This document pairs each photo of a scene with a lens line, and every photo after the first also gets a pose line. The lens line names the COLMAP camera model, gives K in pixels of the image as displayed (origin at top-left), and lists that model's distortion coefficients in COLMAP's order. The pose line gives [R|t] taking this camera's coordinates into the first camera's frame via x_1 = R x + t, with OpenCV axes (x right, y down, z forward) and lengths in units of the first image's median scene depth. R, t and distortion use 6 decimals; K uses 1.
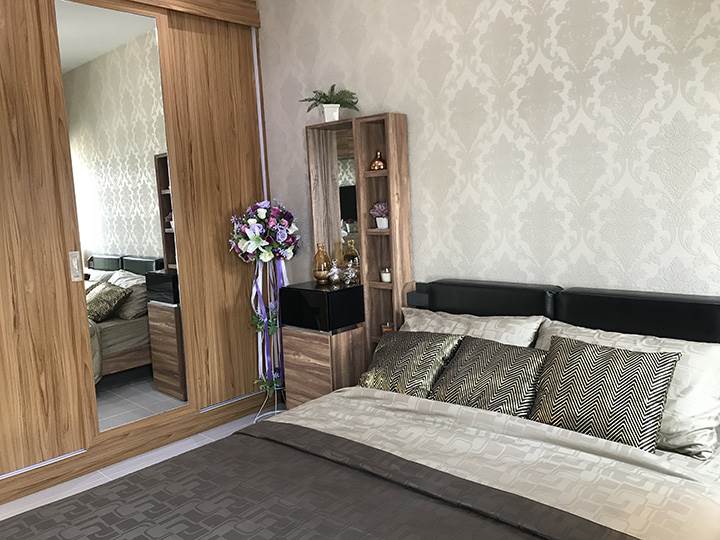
lens RADIAL K [[589.6, 0, 344.0], [0, 589.6, 269.4], [0, 0, 1]] dist [0.009202, 0.003843]
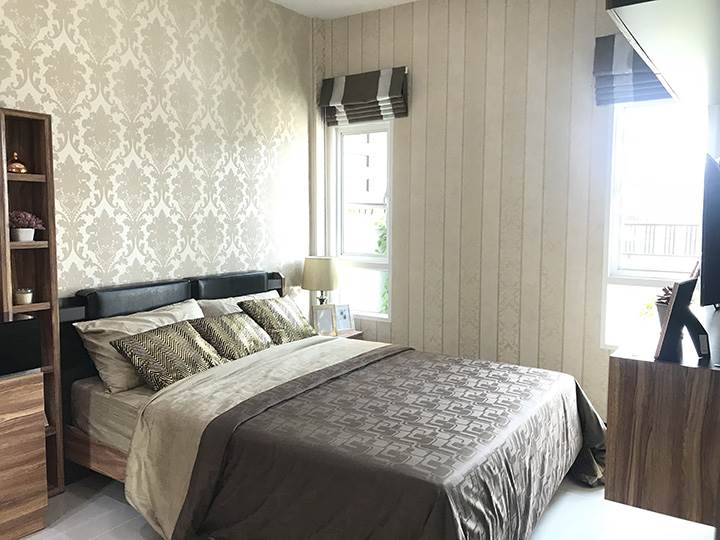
lens RADIAL K [[591.2, 0, 360.9], [0, 591.2, 267.0], [0, 0, 1]] dist [0.017509, 0.002409]
pose [[-0.185085, -0.037426, 0.982010, -1.031322], [0.123421, 0.990477, 0.061010, -0.029204], [-0.974941, 0.132492, -0.178703, 0.797182]]
